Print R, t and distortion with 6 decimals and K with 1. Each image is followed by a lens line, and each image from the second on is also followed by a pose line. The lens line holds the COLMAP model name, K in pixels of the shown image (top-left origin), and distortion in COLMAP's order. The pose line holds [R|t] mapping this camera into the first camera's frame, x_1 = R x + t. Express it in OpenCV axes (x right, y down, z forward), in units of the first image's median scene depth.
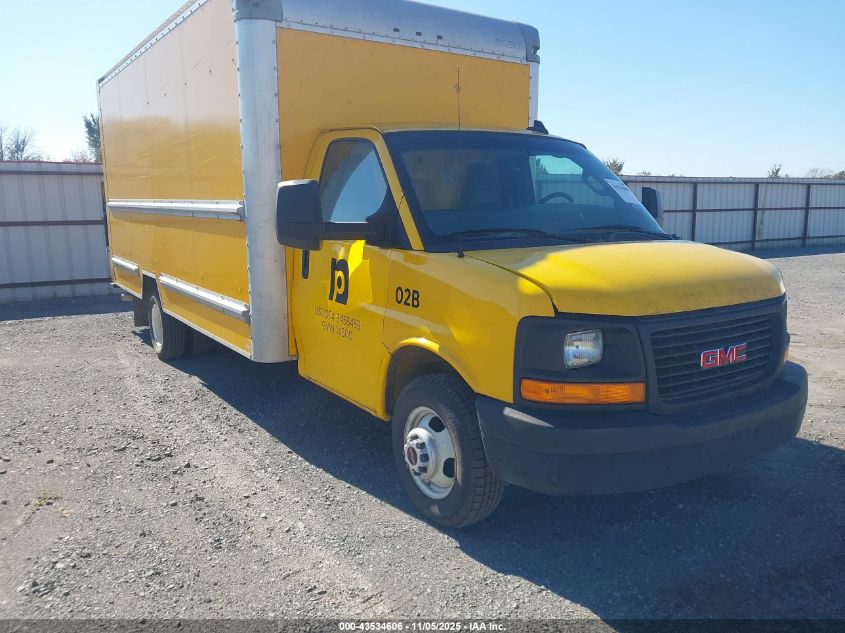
lens RADIAL K [[678.1, 0, 437.1], [0, 678.1, 317.3], [0, 0, 1]] dist [-0.010634, 0.006118]
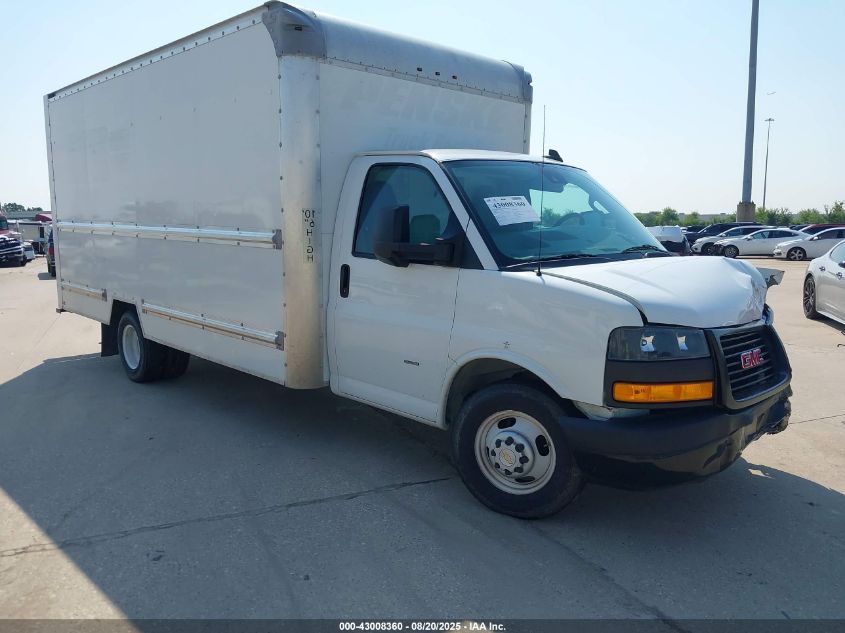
lens RADIAL K [[678.1, 0, 437.1], [0, 678.1, 317.3], [0, 0, 1]] dist [-0.010634, 0.006118]
pose [[0.985903, -0.022468, 0.165804, -0.299173], [0.026898, 0.999337, -0.024521, 0.002290], [-0.165143, 0.028635, 0.985854, -0.053814]]
